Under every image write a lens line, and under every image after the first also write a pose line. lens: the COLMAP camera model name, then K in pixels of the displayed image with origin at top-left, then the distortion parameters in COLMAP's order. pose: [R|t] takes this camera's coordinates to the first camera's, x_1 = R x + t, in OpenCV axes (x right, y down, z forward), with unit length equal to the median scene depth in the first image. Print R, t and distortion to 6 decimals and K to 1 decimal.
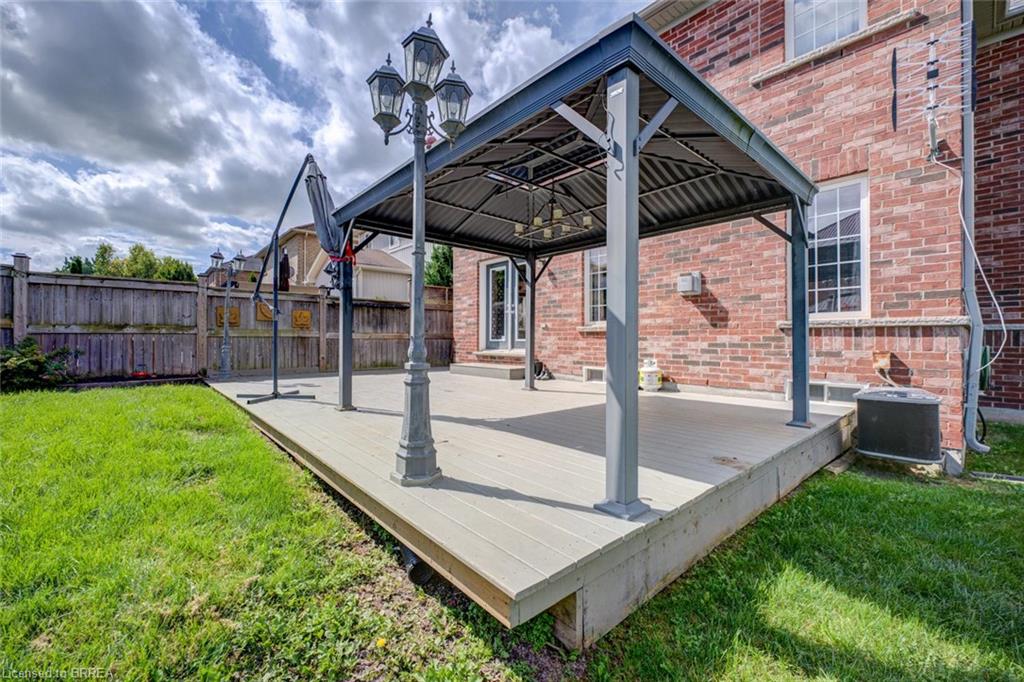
lens RADIAL K [[409.3, 0, 504.6], [0, 409.3, 336.9], [0, 0, 1]] dist [-0.002286, 0.000539]
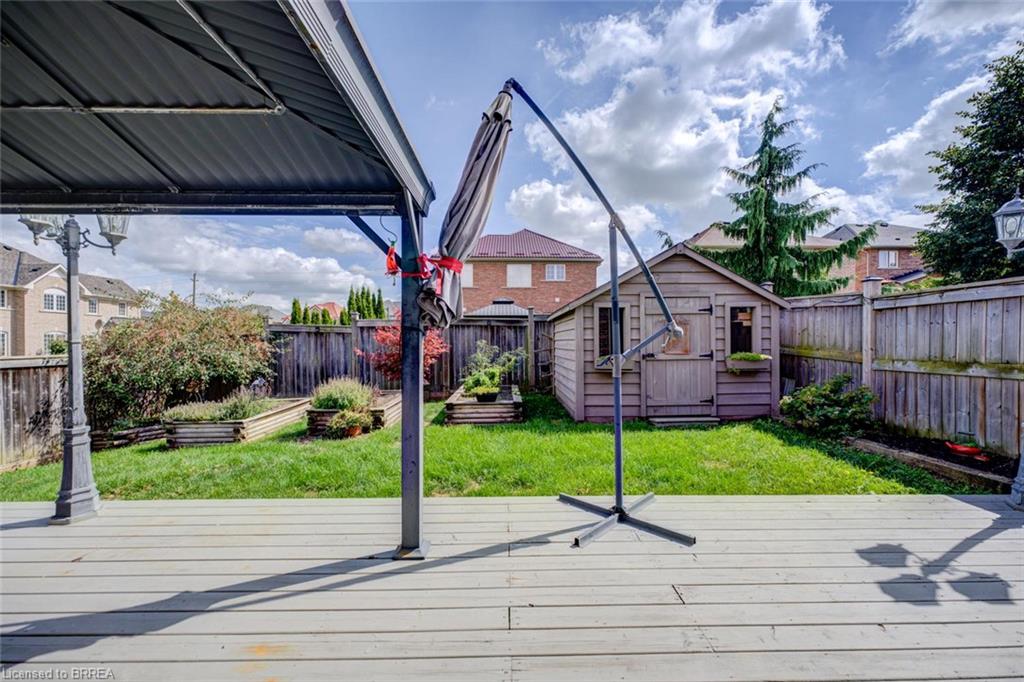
lens RADIAL K [[409.3, 0, 511.7], [0, 409.3, 342.4], [0, 0, 1]] dist [-0.002286, 0.000539]
pose [[-0.642877, 0.002936, -0.765964, -0.049973], [0.004648, 0.999989, -0.000069, -0.072827], [0.765955, -0.003605, -0.642884, 1.038137]]
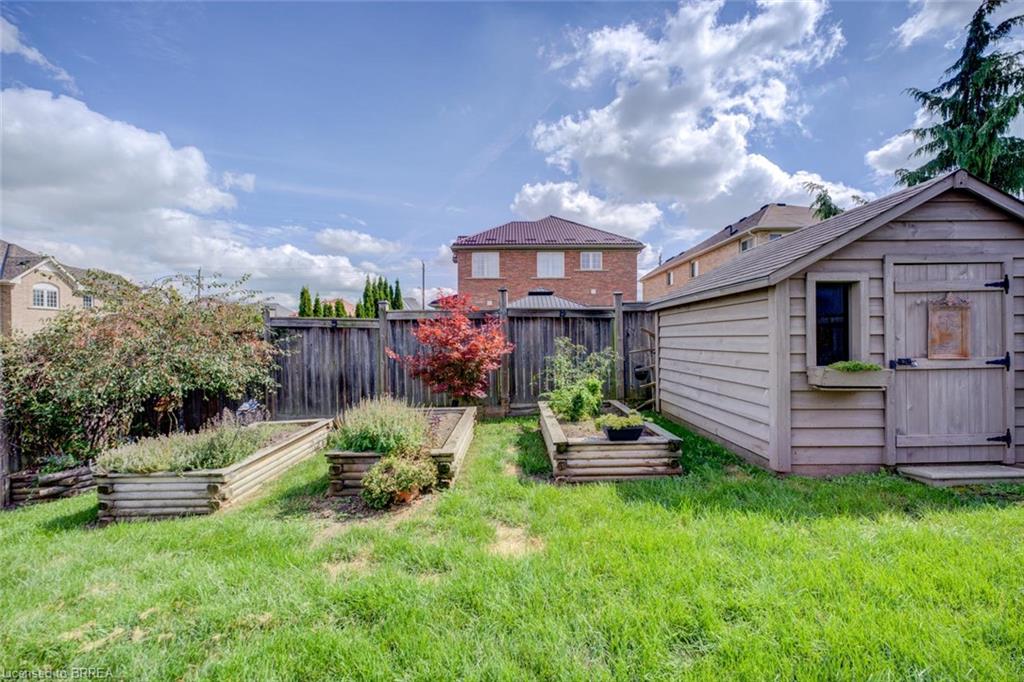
lens RADIAL K [[409.3, 0, 511.6], [0, 409.3, 342.0], [0, 0, 1]] dist [-0.002286, 0.000539]
pose [[-0.654053, 0.011056, -0.756368, -0.221870], [0.009055, 0.999936, 0.006786, -0.077774], [0.756394, -0.002411, -0.654112, 0.599808]]
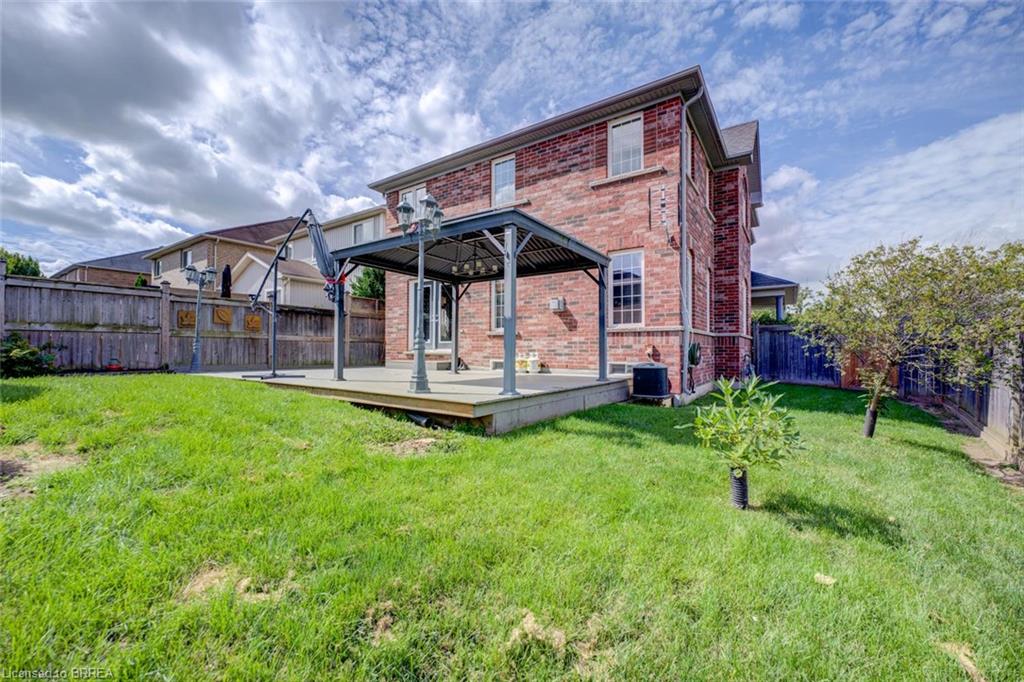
lens RADIAL K [[409.3, 0, 510.7], [0, 409.3, 346.8], [0, 0, 1]] dist [-0.002286, 0.000539]
pose [[0.968941, 0.005440, 0.247230, -0.105696], [-0.004119, 0.999974, -0.005859, 0.041945], [-0.247256, 0.004659, 0.968939, -0.460613]]
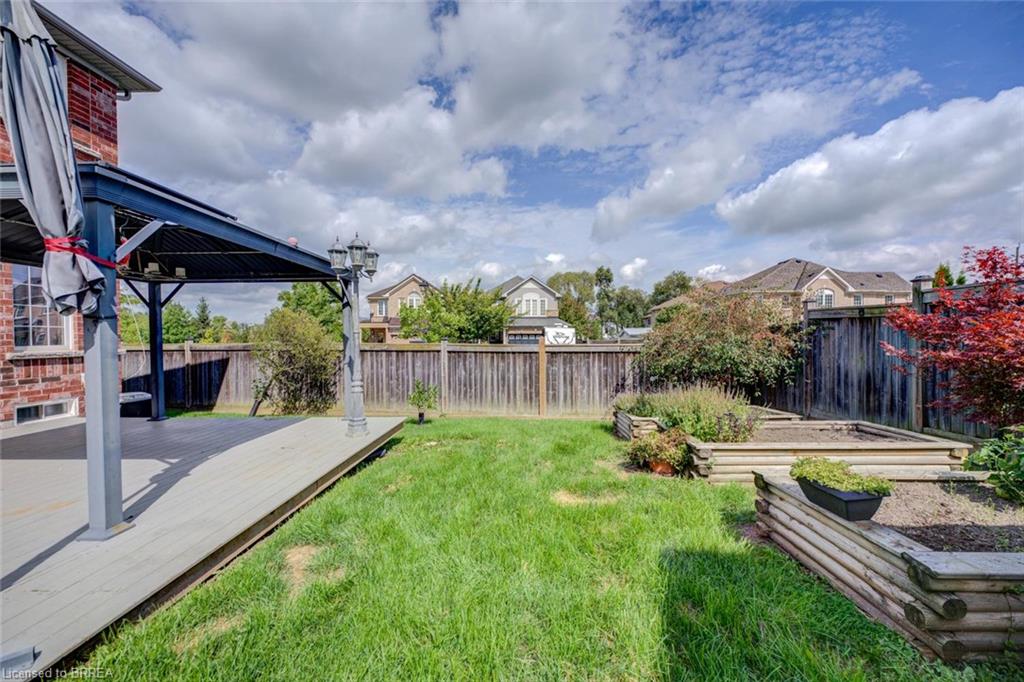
lens RADIAL K [[409.3, 0, 515.4], [0, 409.3, 342.0], [0, 0, 1]] dist [-0.002286, 0.000539]
pose [[-0.743794, -0.006538, 0.668377, -0.839051], [-0.000595, 0.999958, 0.009118, -0.064067], [-0.668409, 0.006384, -0.743766, 0.746494]]
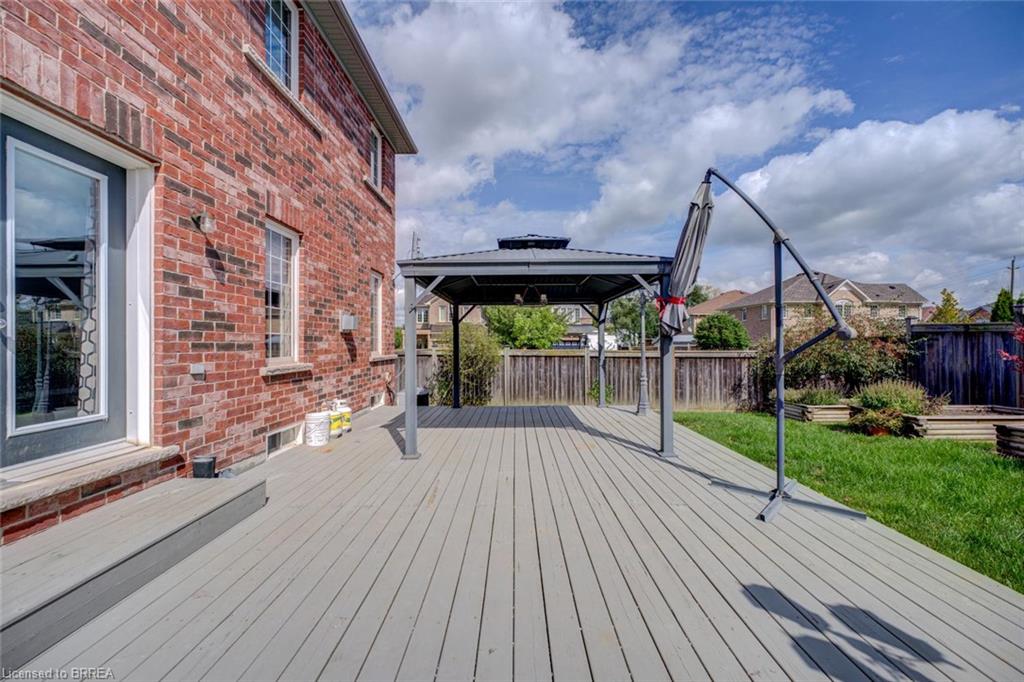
lens RADIAL K [[409.3, 0, 515.1], [0, 409.3, 342.7], [0, 0, 1]] dist [-0.002286, 0.000539]
pose [[-0.754668, -0.000420, 0.656107, -0.554670], [-0.003288, 0.999990, -0.003141, -0.070952], [-0.656099, -0.004528, -0.754661, 1.436692]]
